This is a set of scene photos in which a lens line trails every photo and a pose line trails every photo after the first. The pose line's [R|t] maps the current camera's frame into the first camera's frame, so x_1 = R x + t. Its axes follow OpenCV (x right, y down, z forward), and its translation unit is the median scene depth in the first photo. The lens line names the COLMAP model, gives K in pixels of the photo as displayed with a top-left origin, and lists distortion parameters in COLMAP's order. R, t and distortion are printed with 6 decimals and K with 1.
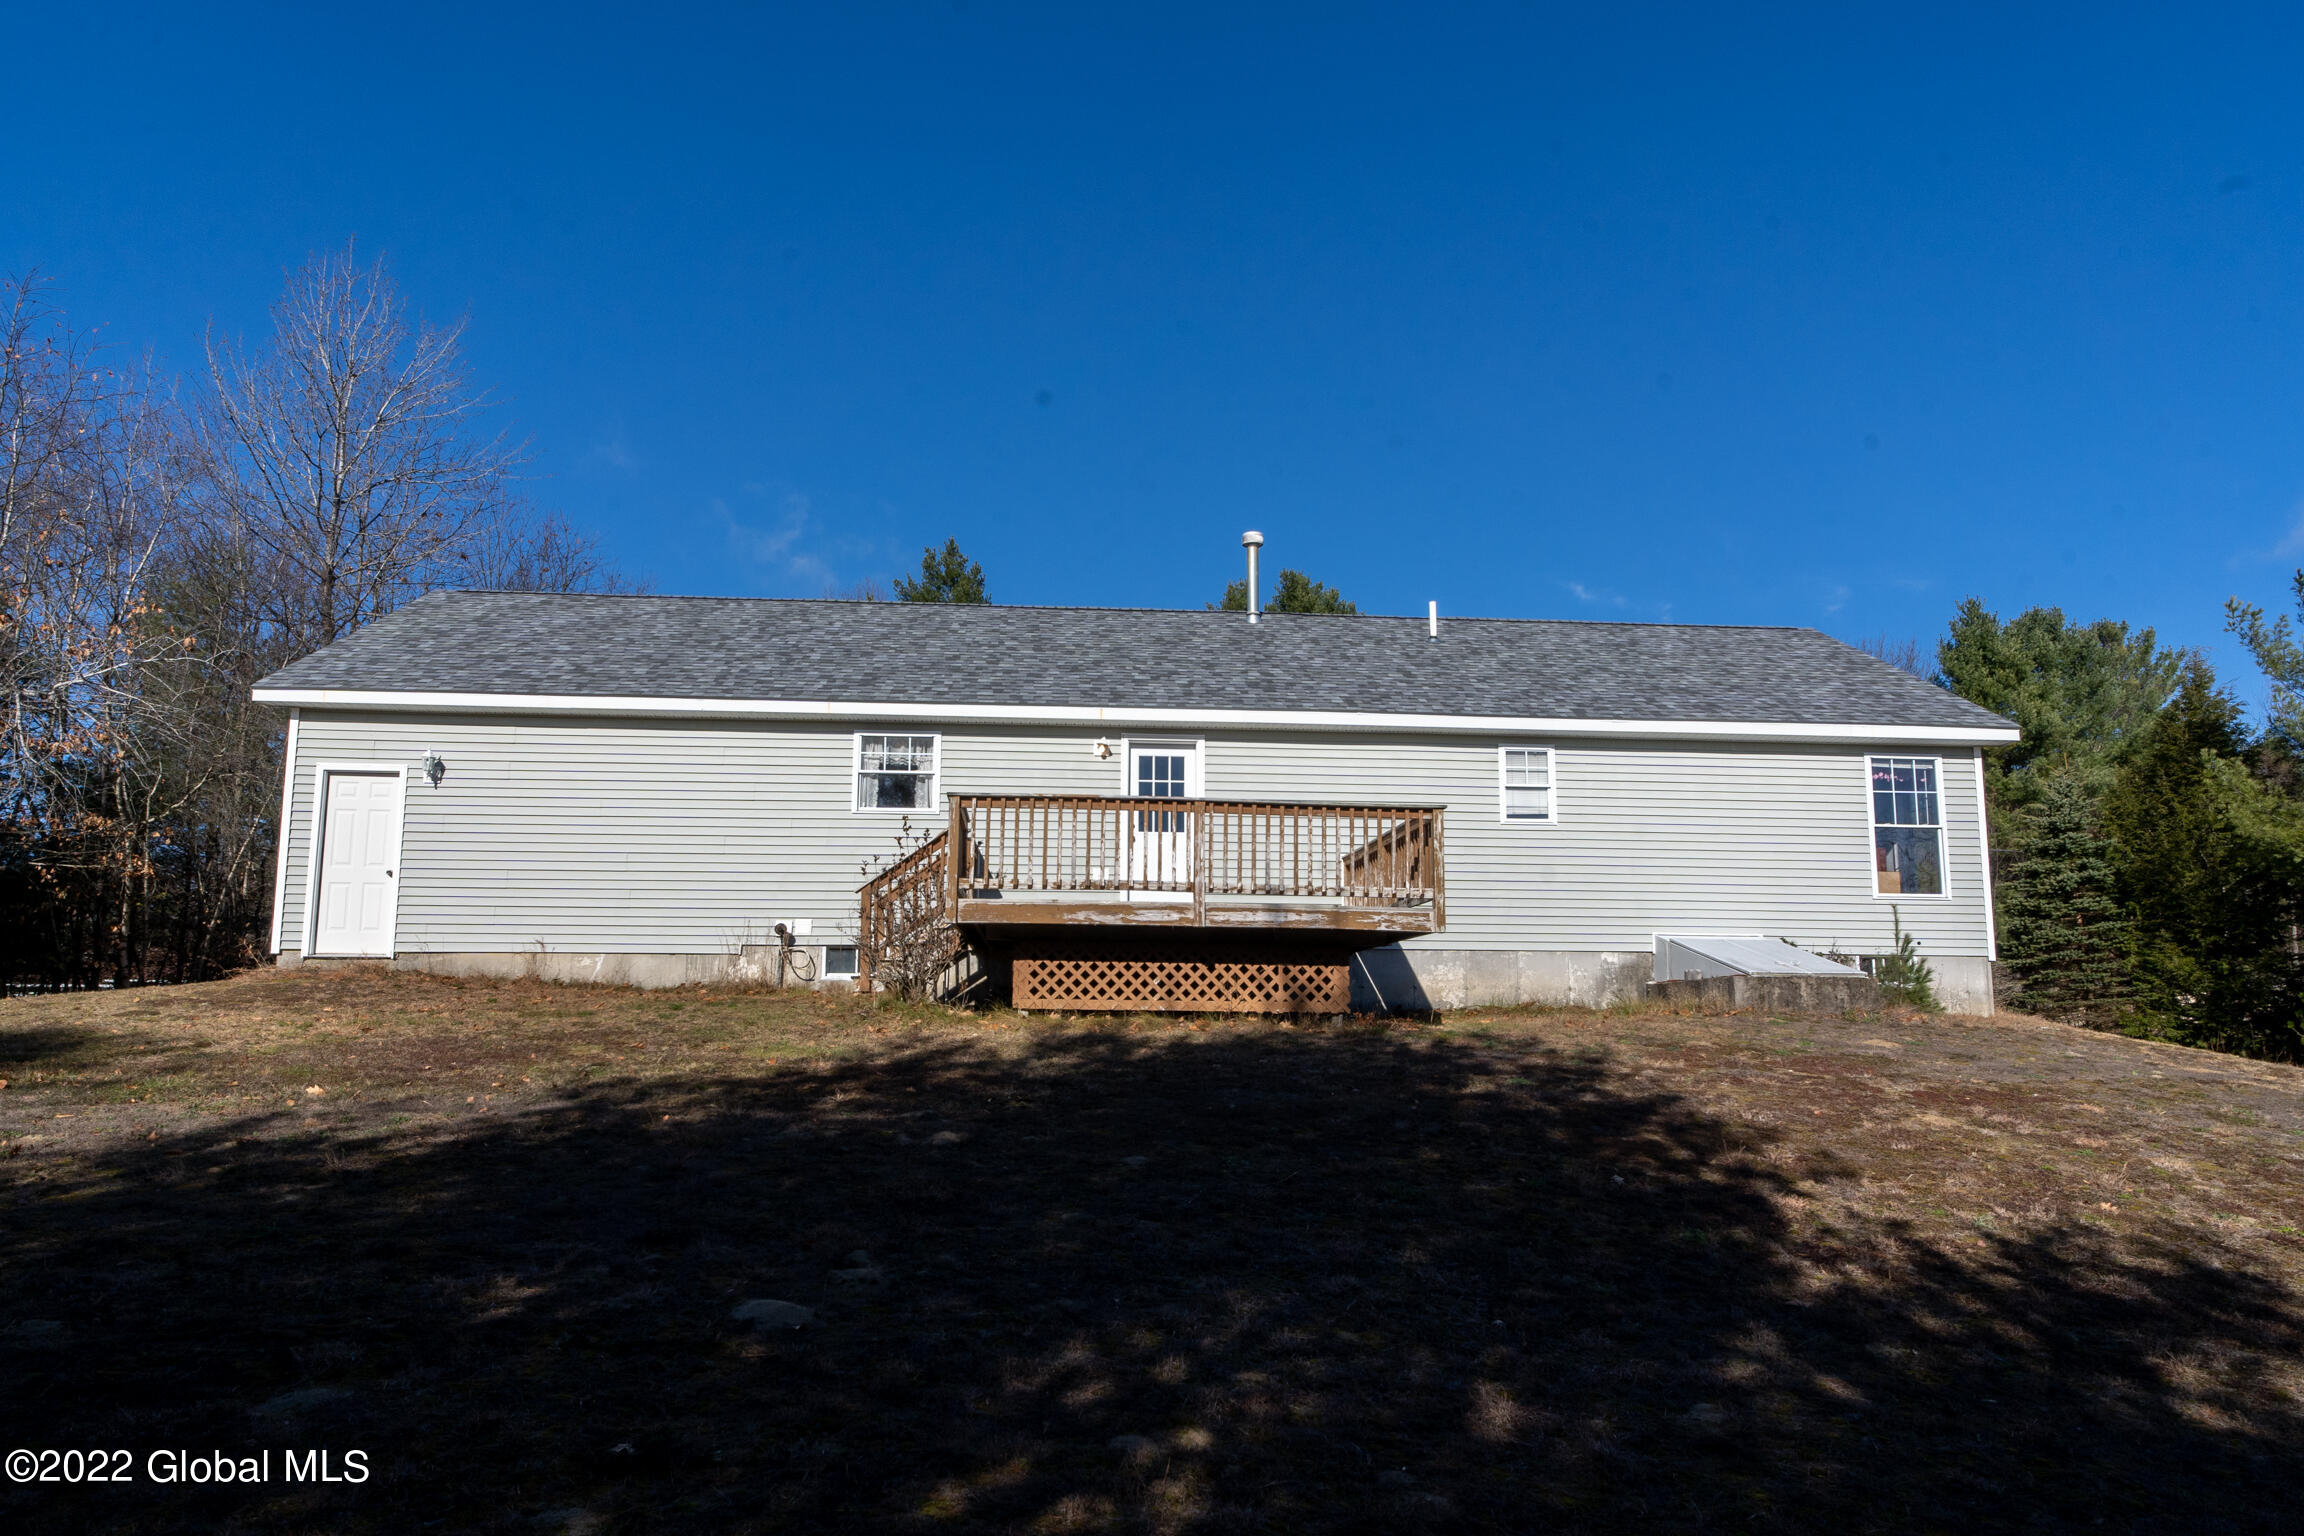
lens RADIAL K [[1182.4, 0, 1152.0], [0, 1182.4, 768.0], [0, 0, 1]] dist [0.003343, 0.000343]
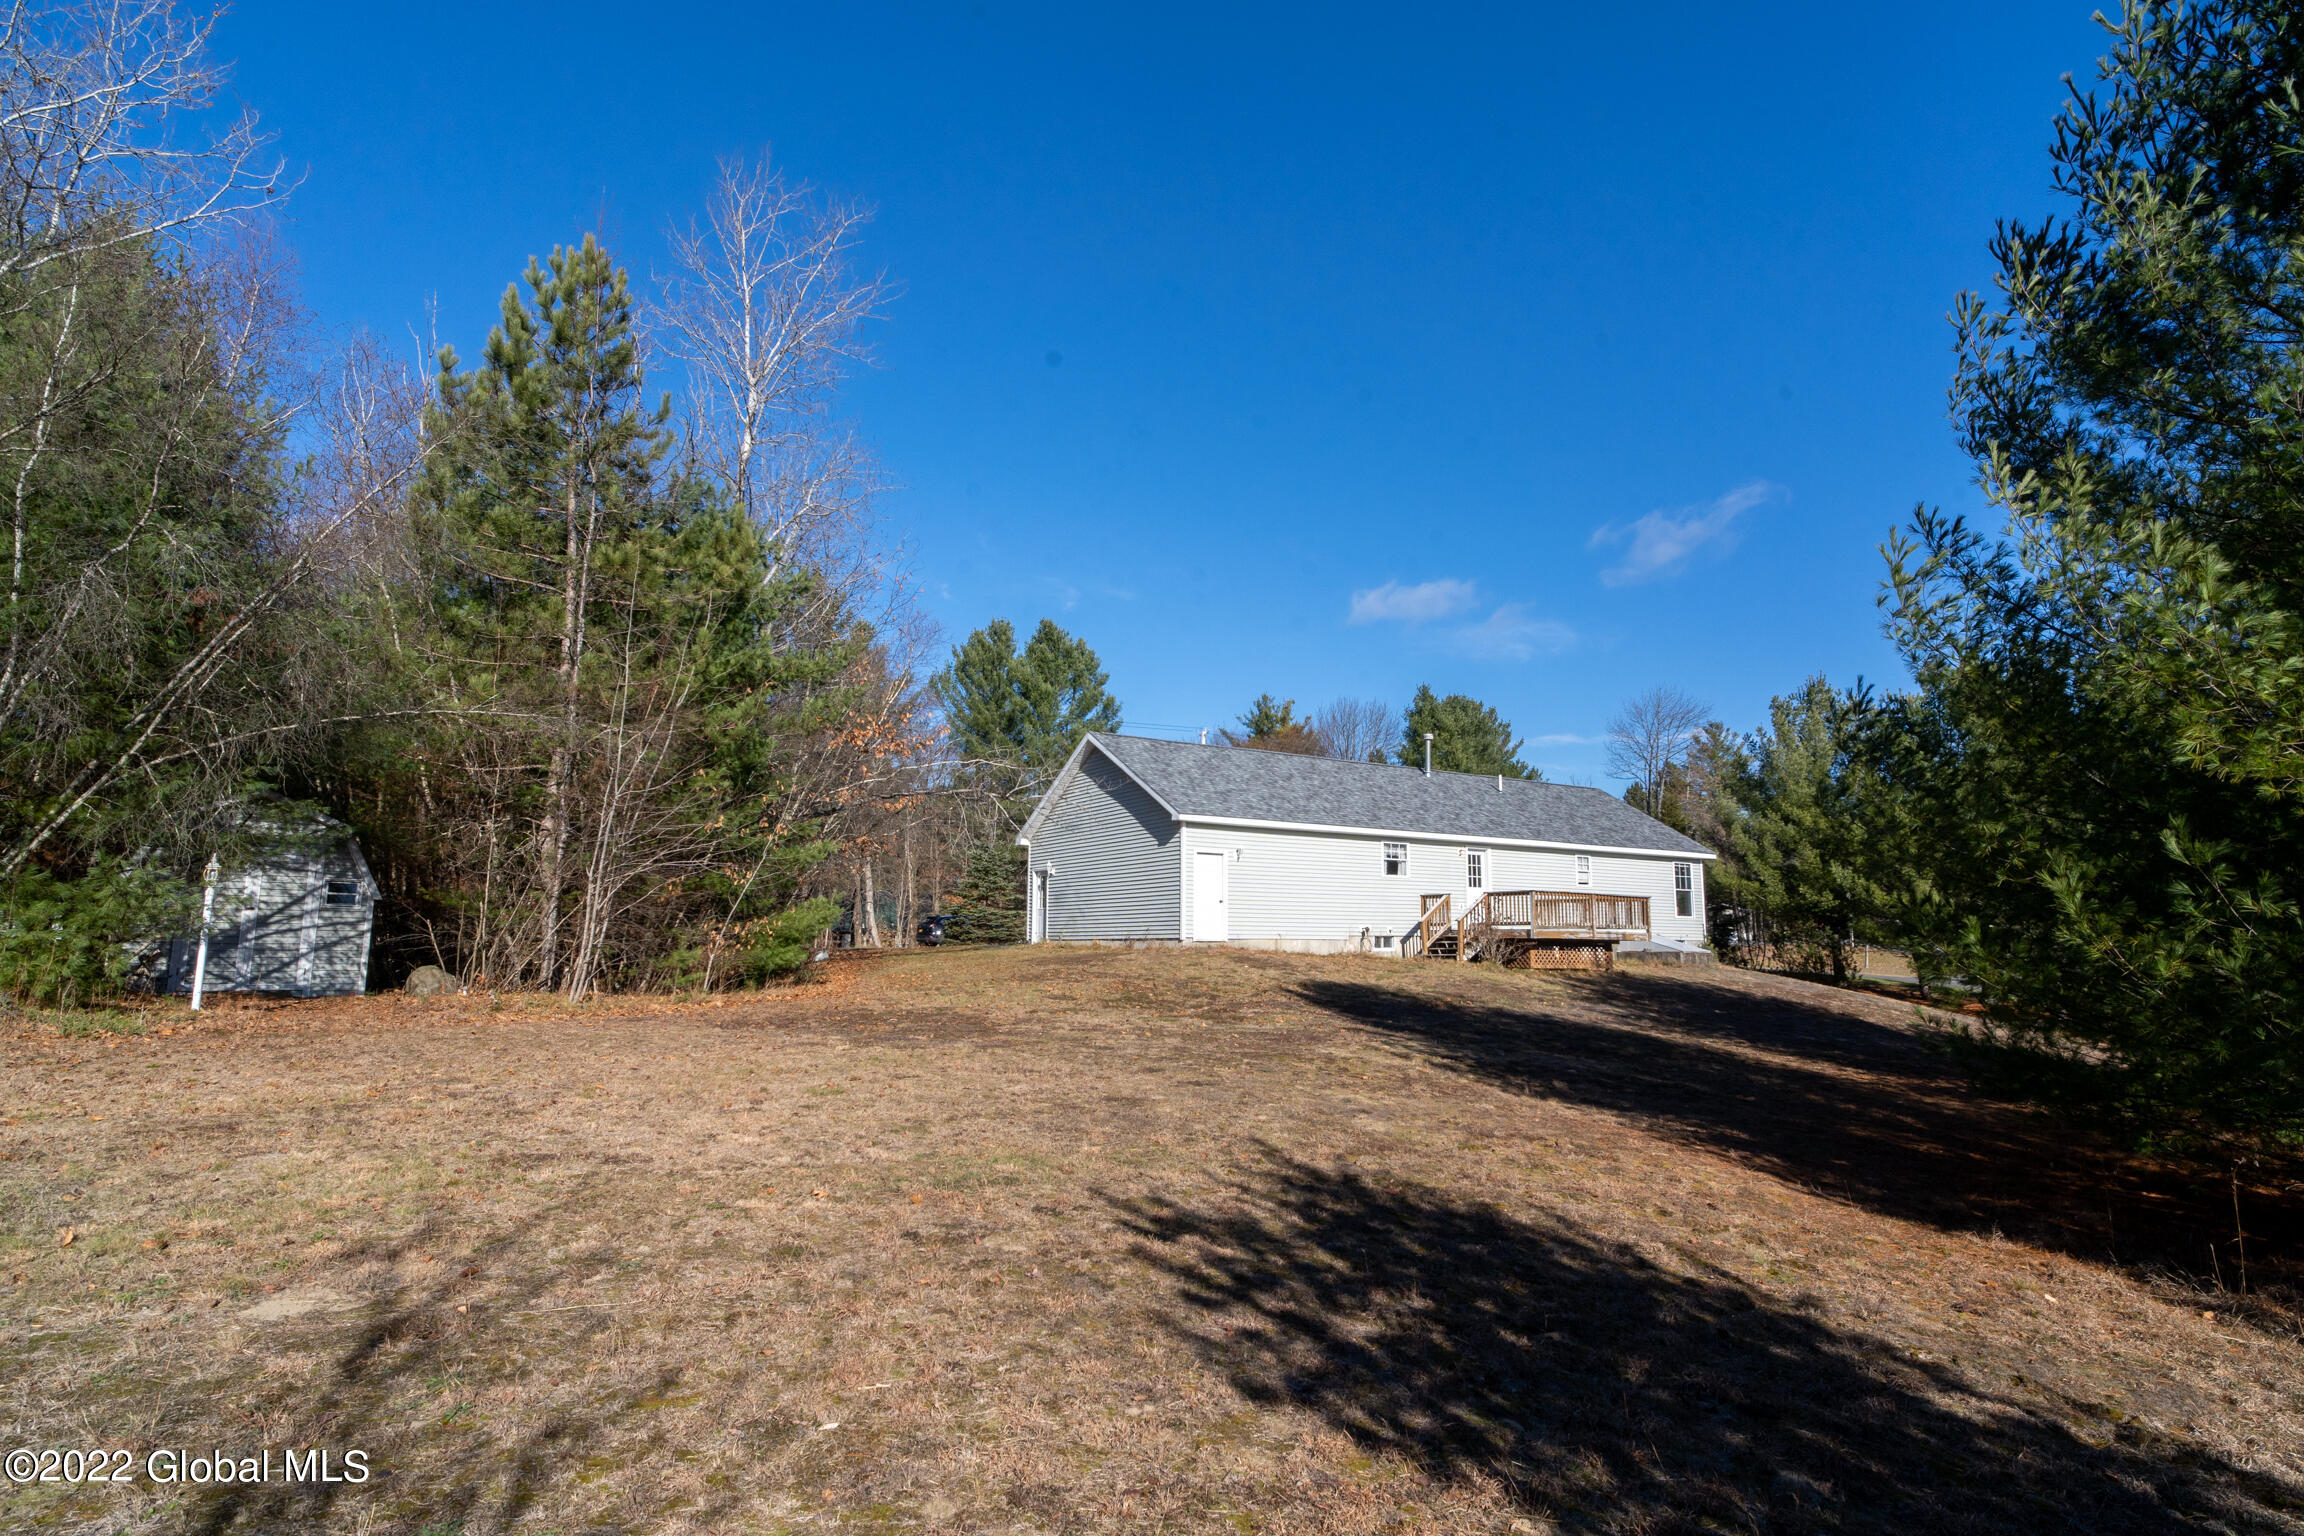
lens RADIAL K [[1182.4, 0, 1152.0], [0, 1182.4, 768.0], [0, 0, 1]] dist [0.003343, 0.000343]
pose [[0.860932, 0.053632, 0.505885, -1.818125], [-0.076026, 0.996824, 0.023706, -0.195403], [-0.503007, -0.058870, 0.862275, -0.756093]]
